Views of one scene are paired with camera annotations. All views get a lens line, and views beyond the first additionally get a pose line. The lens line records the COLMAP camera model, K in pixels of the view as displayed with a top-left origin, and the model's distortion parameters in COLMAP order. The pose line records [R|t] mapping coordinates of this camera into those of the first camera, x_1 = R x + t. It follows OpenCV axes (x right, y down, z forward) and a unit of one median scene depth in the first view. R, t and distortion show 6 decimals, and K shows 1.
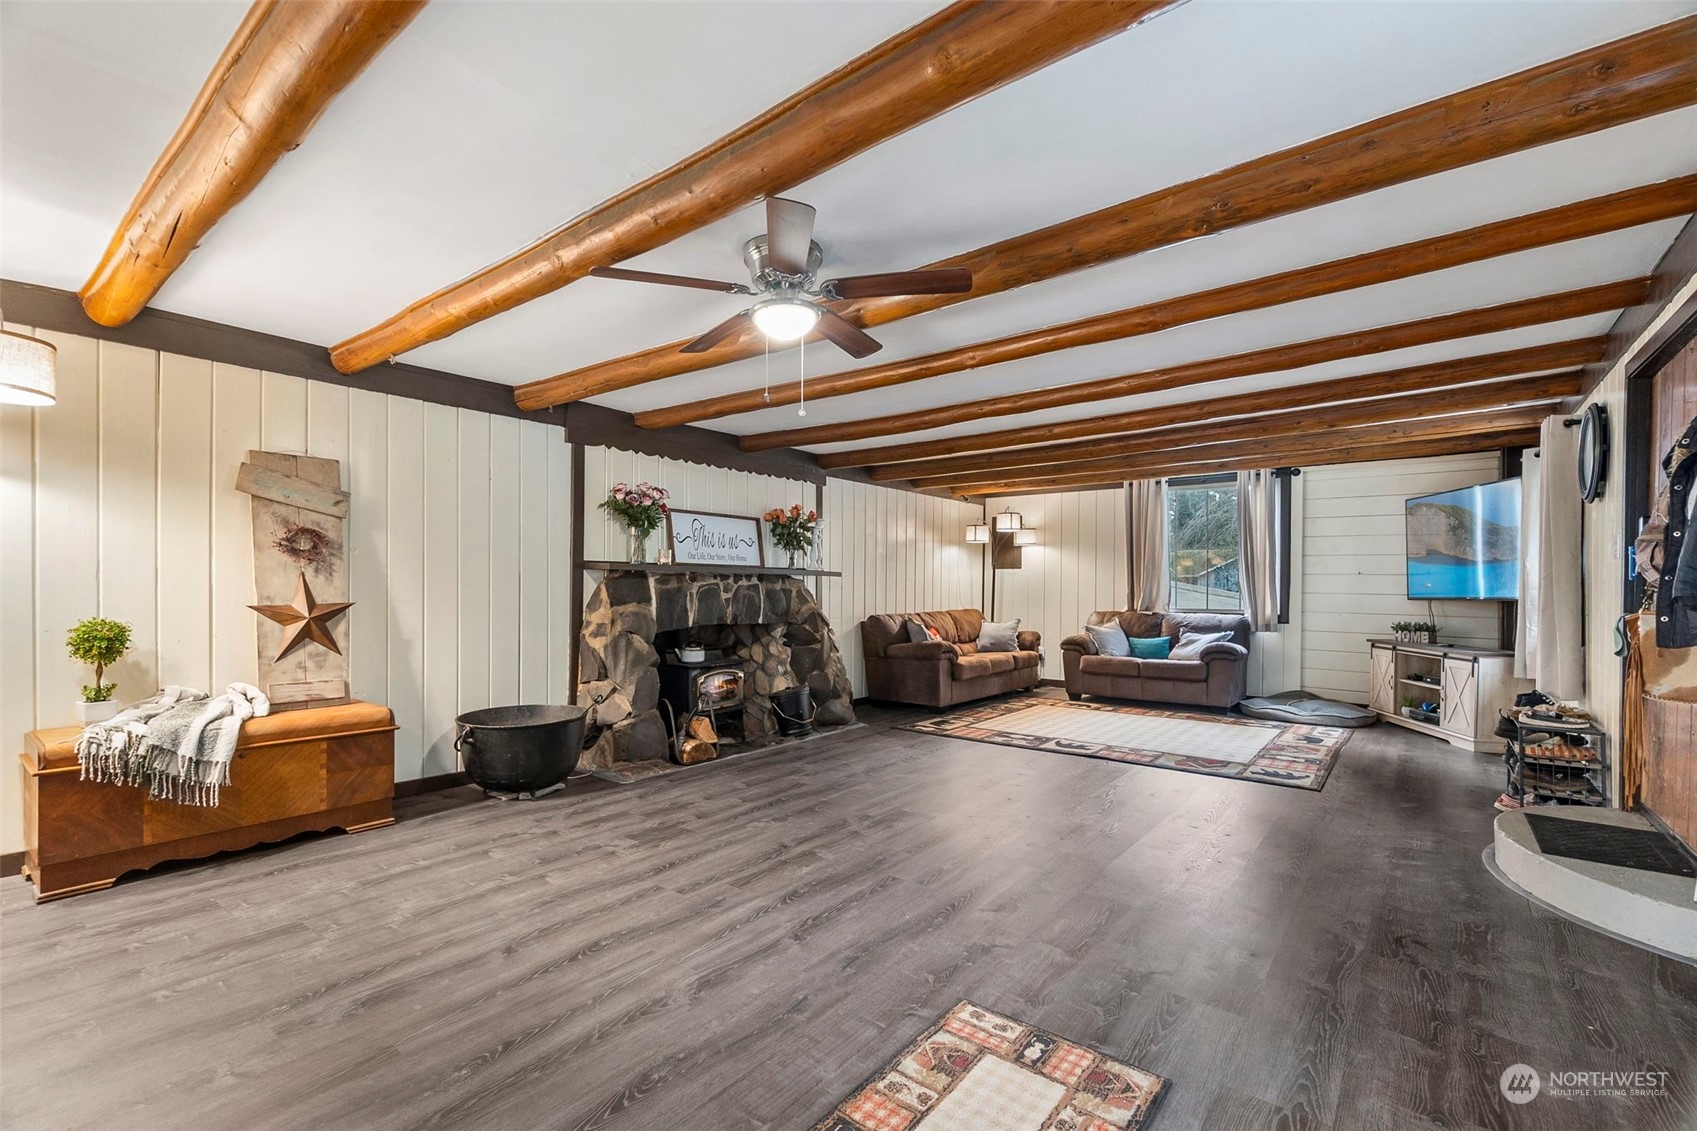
lens RADIAL K [[745.0, 0, 818.3], [0, 745.0, 584.8], [0, 0, 1]] dist [-0.000903, -0.000024]
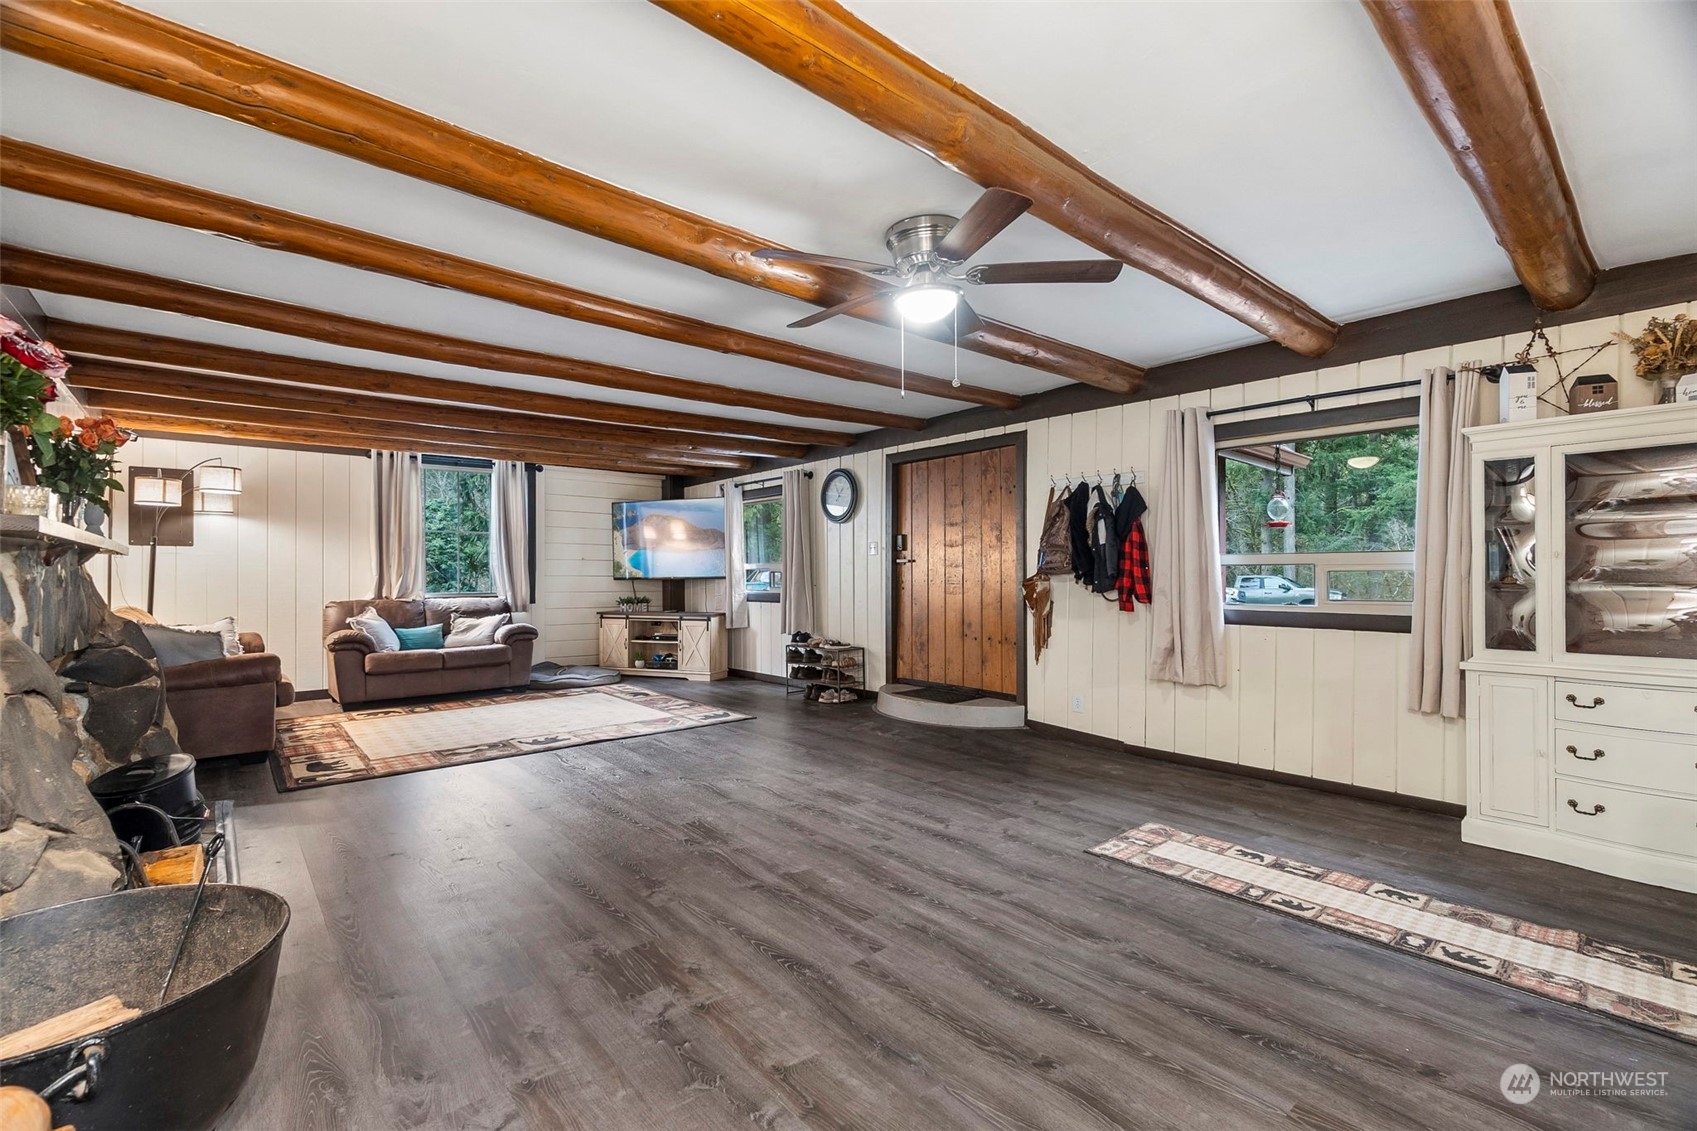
lens RADIAL K [[745.0, 0, 846.0], [0, 745.0, 570.9], [0, 0, 1]] dist [-0.000903, -0.000024]
pose [[0.174916, -0.005303, 0.984569, -0.841175], [0.001619, 0.999986, 0.005098, -0.003719], [-0.984582, 0.000702, 0.174922, 0.758383]]
